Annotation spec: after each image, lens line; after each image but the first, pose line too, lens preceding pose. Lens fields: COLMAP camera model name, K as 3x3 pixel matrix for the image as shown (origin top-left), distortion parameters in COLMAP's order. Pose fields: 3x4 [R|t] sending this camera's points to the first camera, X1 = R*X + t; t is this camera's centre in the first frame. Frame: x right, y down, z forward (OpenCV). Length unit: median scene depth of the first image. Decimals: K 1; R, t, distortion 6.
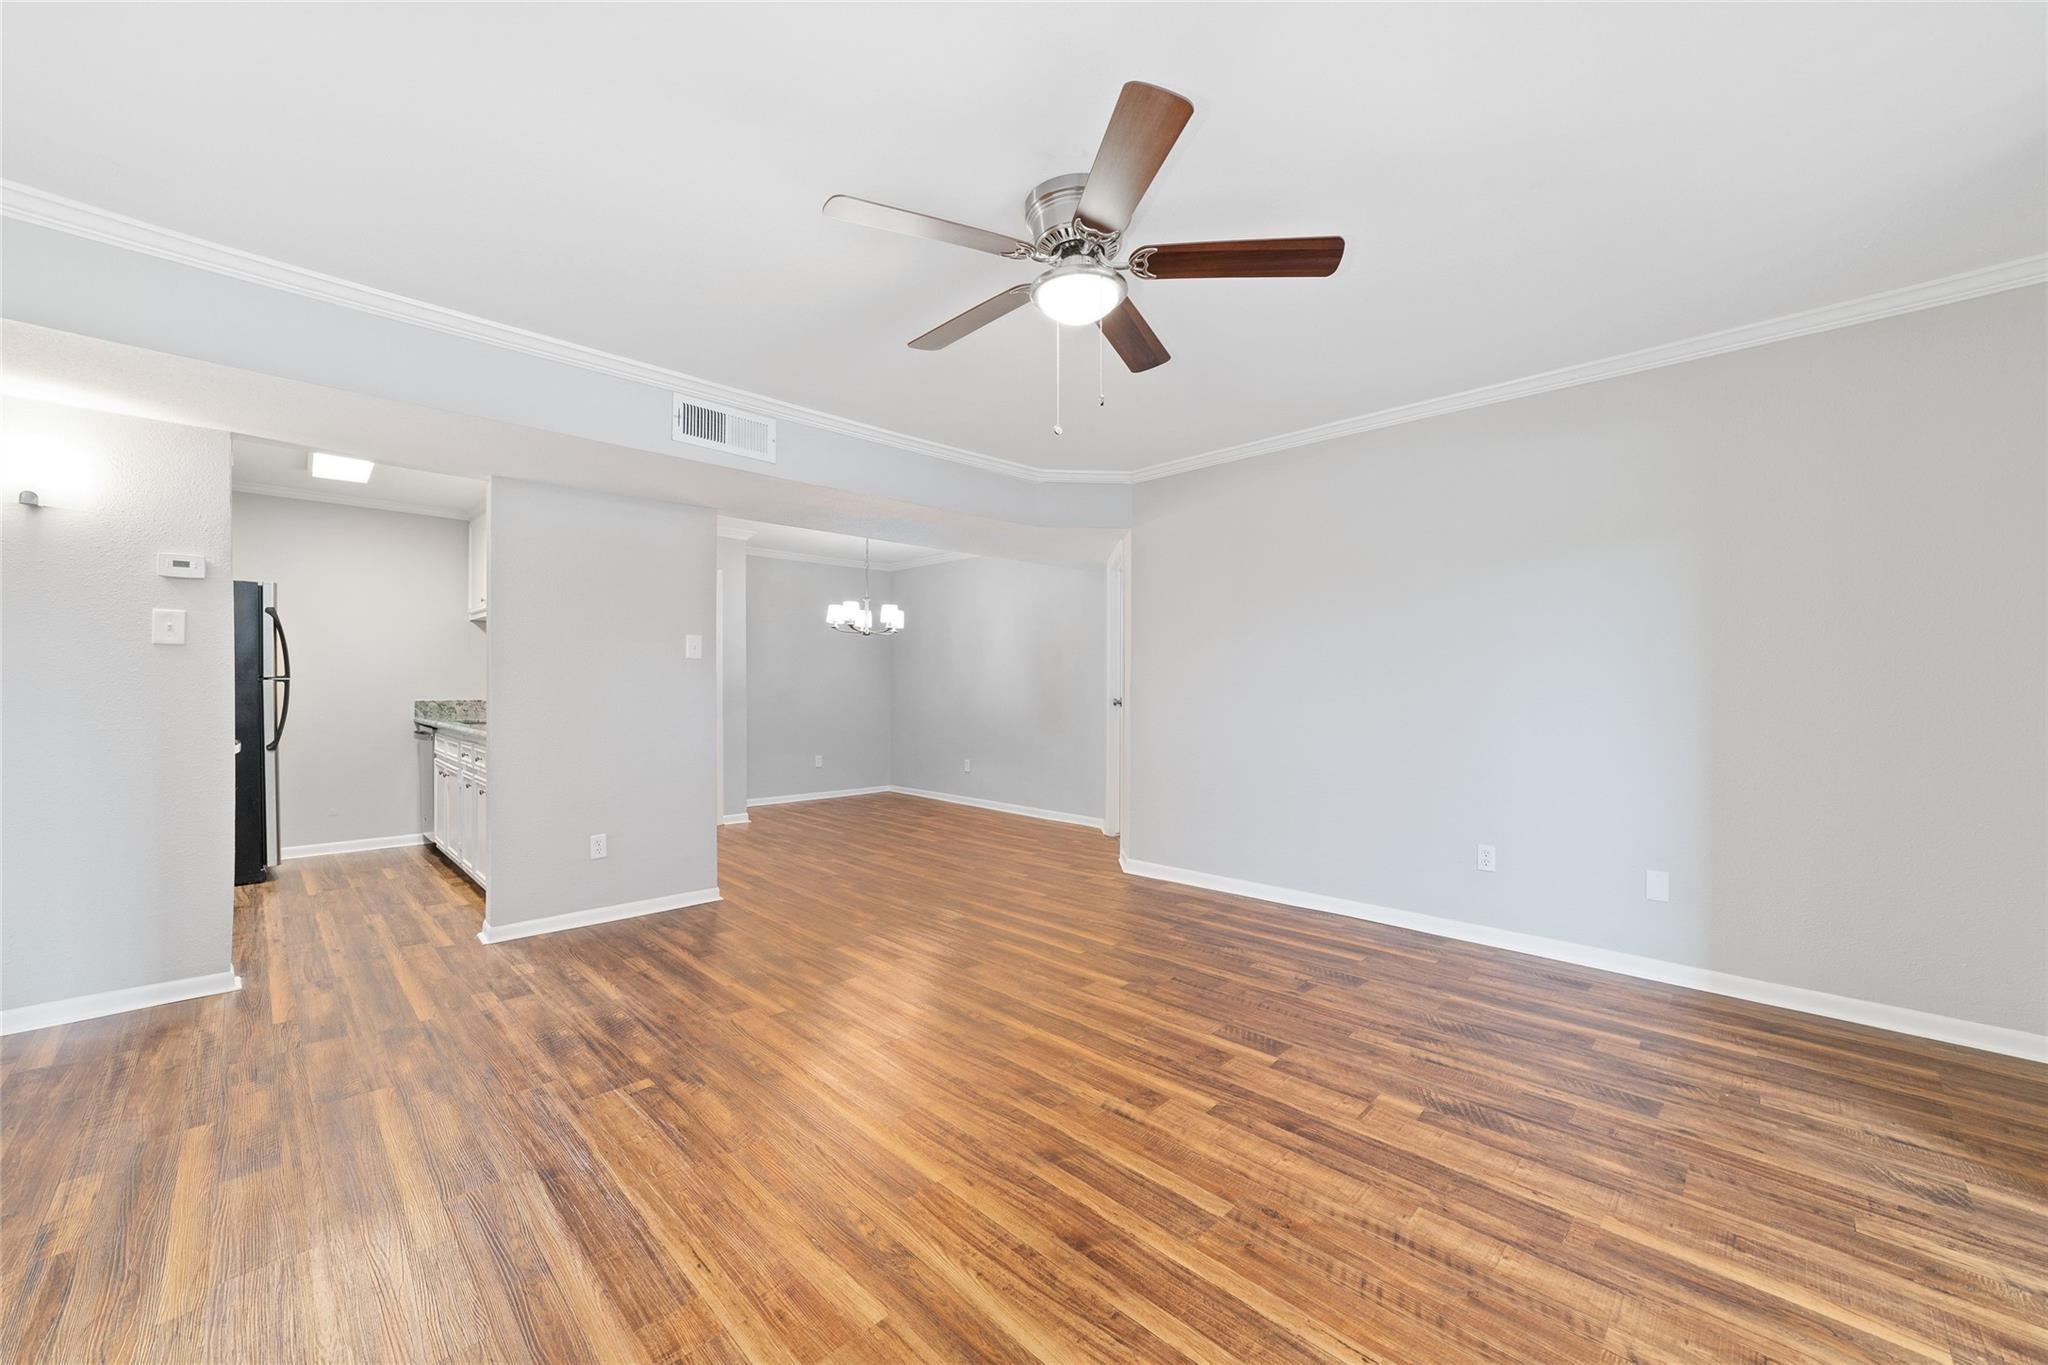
lens RADIAL K [[787.9, 0, 1024.0], [0, 787.9, 682.5], [0, 0, 1]] dist [-0.009306, -0.000052]
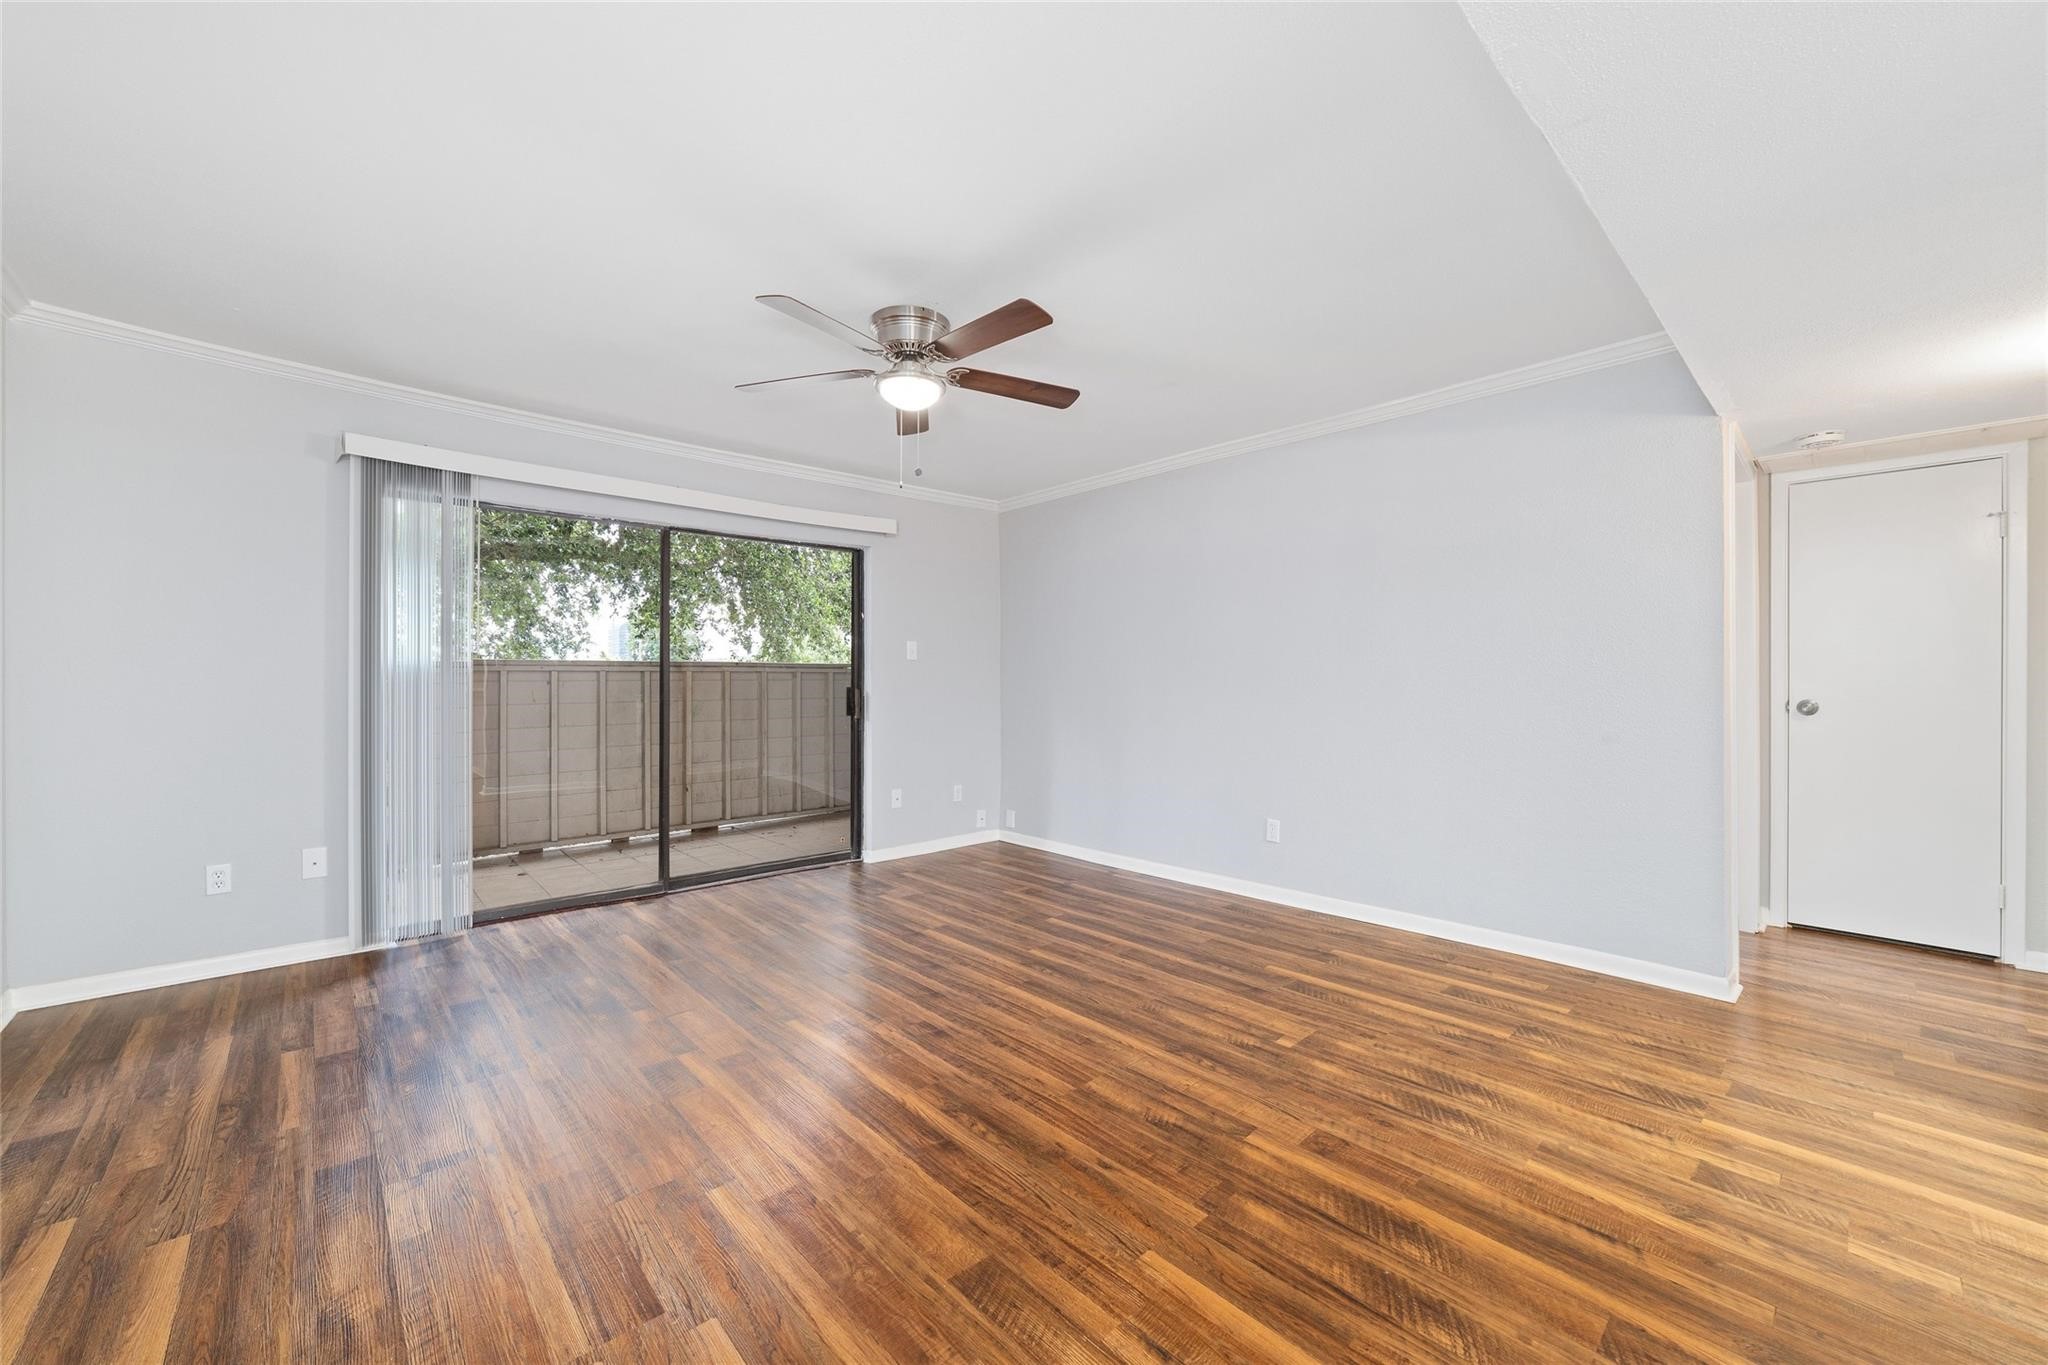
lens RADIAL K [[787.9, 0, 1024.0], [0, 787.9, 682.5], [0, 0, 1]] dist [-0.009306, -0.000052]
pose [[-0.999083, -0.000770, 0.042818, -0.152676], [-0.000930, 0.999993, -0.003712, 0.012077], [-0.042815, -0.003748, -0.999076, 1.945031]]
